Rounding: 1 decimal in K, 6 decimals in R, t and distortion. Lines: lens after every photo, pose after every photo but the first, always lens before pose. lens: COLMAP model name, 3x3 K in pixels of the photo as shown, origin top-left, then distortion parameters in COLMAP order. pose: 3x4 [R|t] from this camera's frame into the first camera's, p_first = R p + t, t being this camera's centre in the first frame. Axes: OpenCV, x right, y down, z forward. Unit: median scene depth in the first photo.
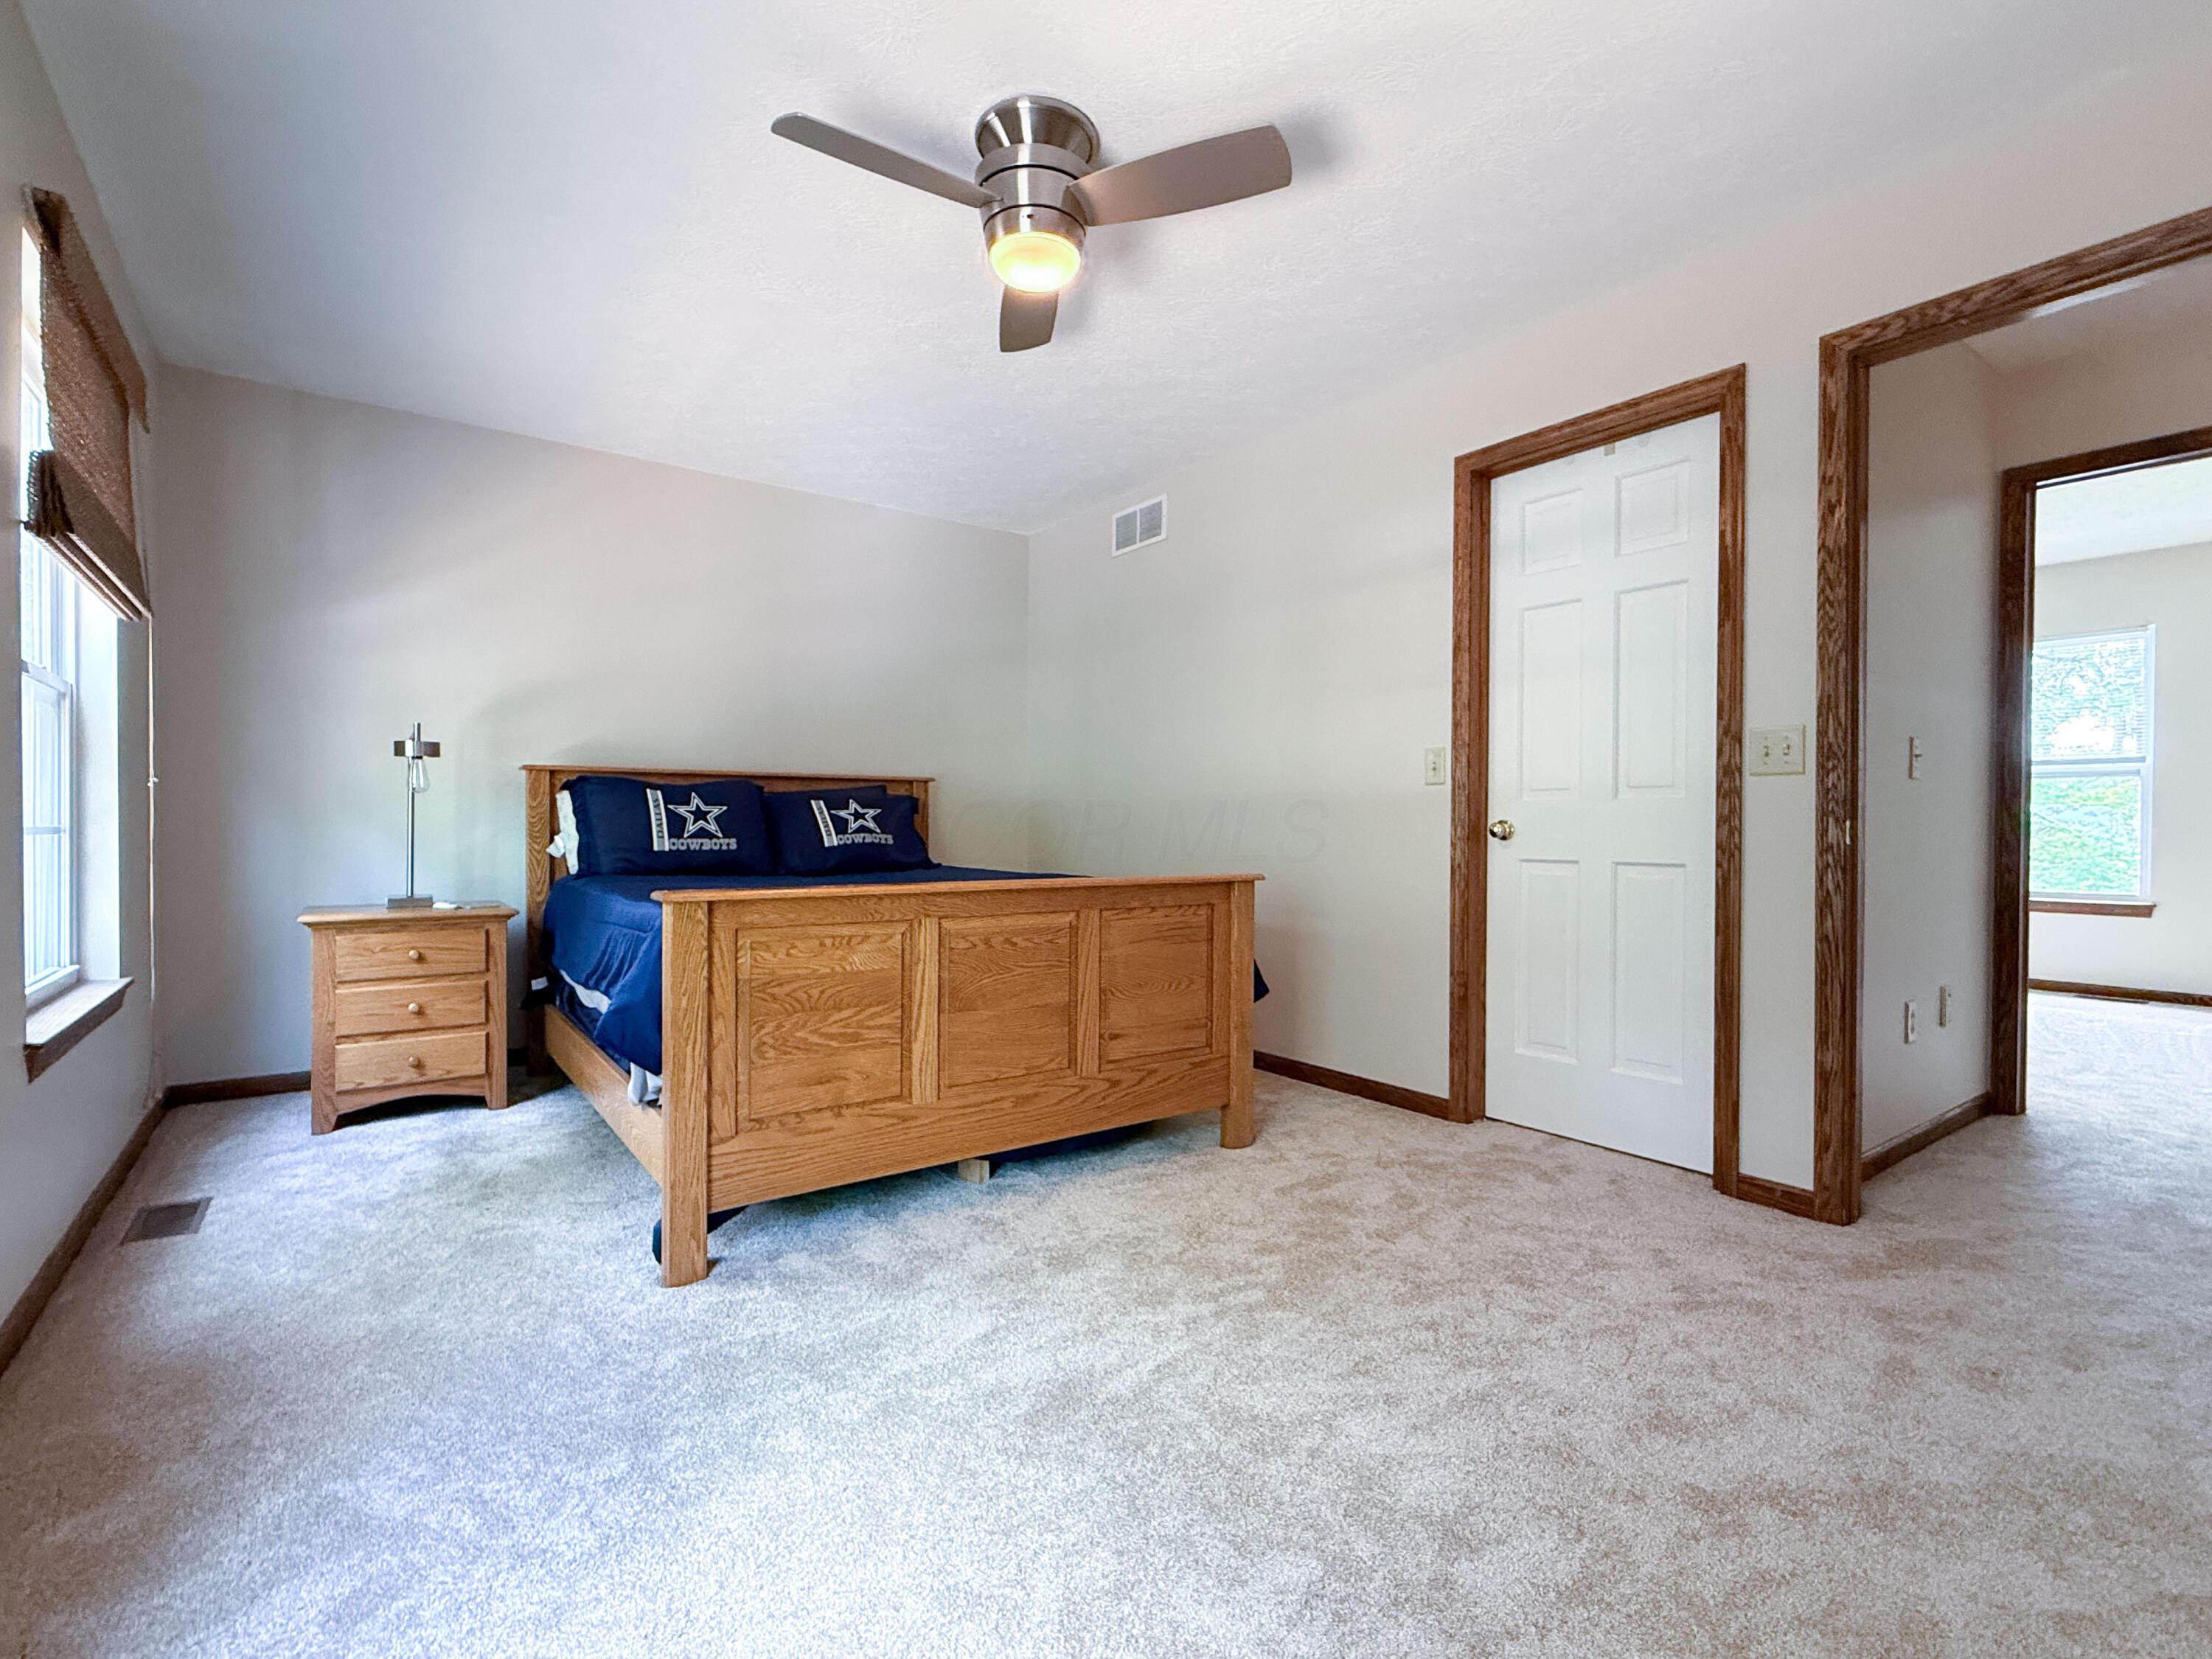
lens RADIAL K [[1034.1, 0, 1109.7], [0, 1034.1, 831.8], [0, 0, 1]] dist [-0.002132, -0.001221]
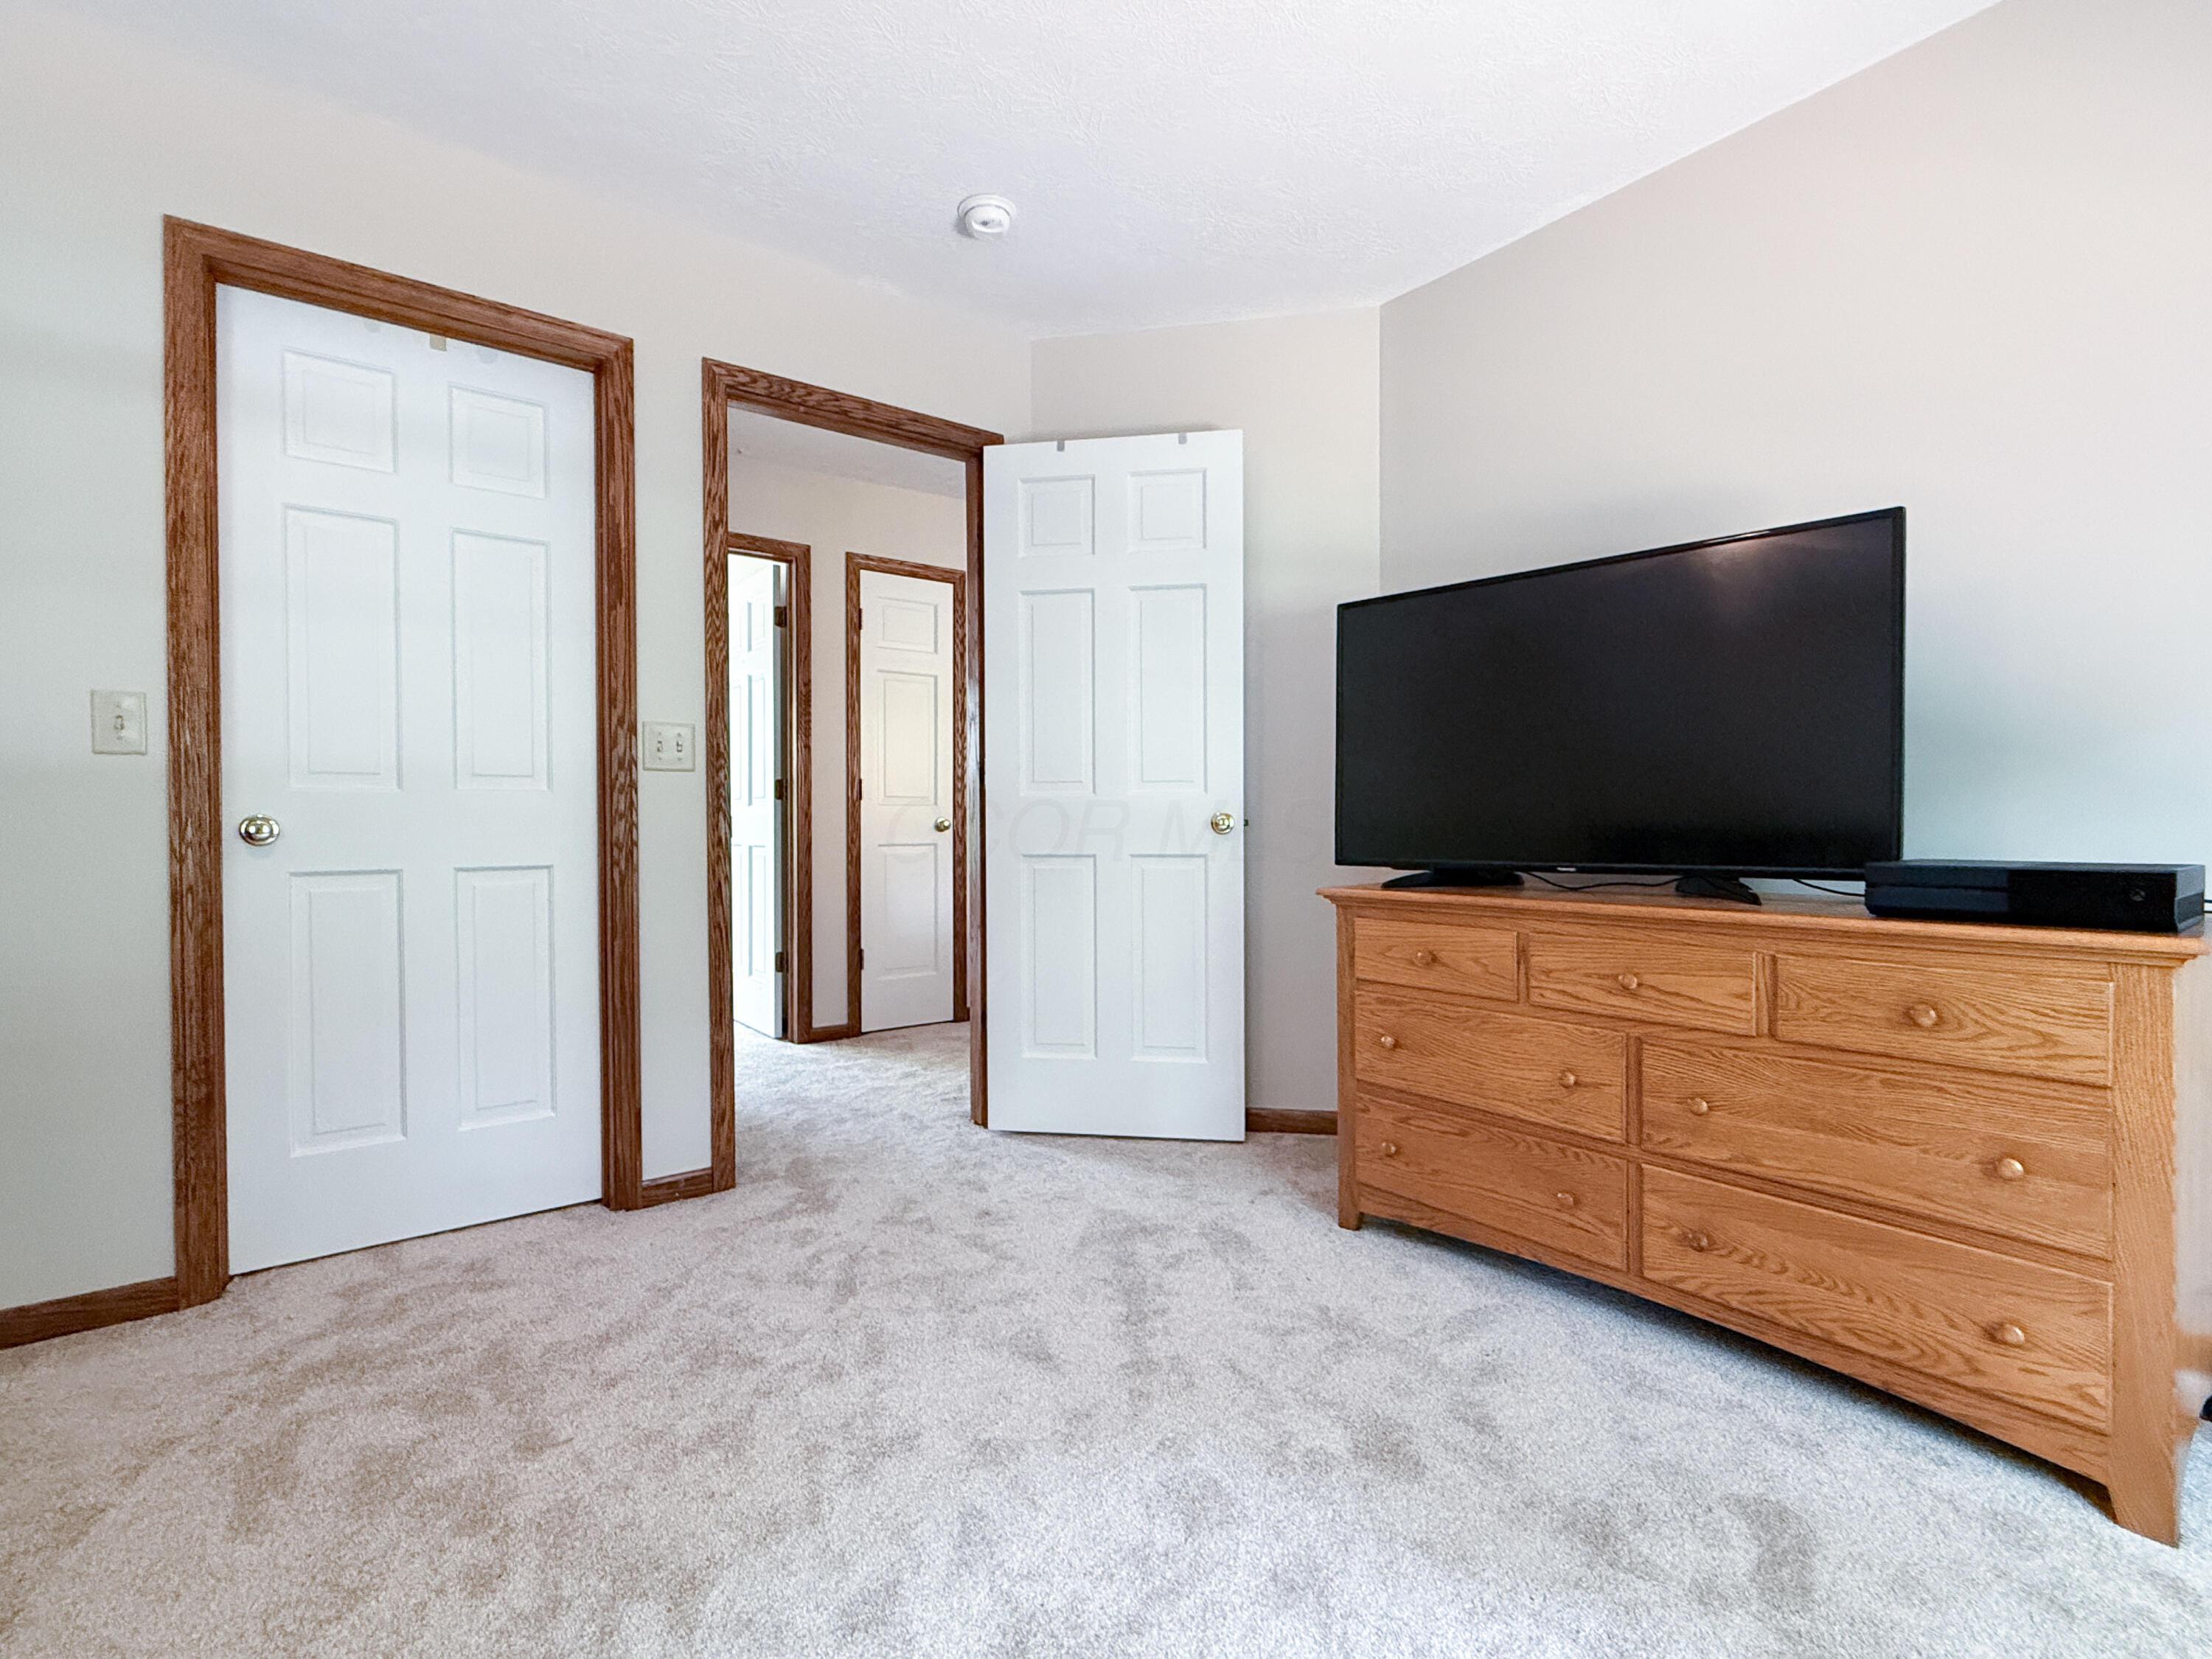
lens RADIAL K [[1034.1, 0, 1111.6], [0, 1034.1, 828.5], [0, 0, 1]] dist [-0.002132, -0.001221]
pose [[-0.029935, -0.013474, 0.999461, -0.355092], [0.007054, 0.999881, 0.013691, -0.009399], [-0.999527, 0.007460, -0.029837, 0.573850]]
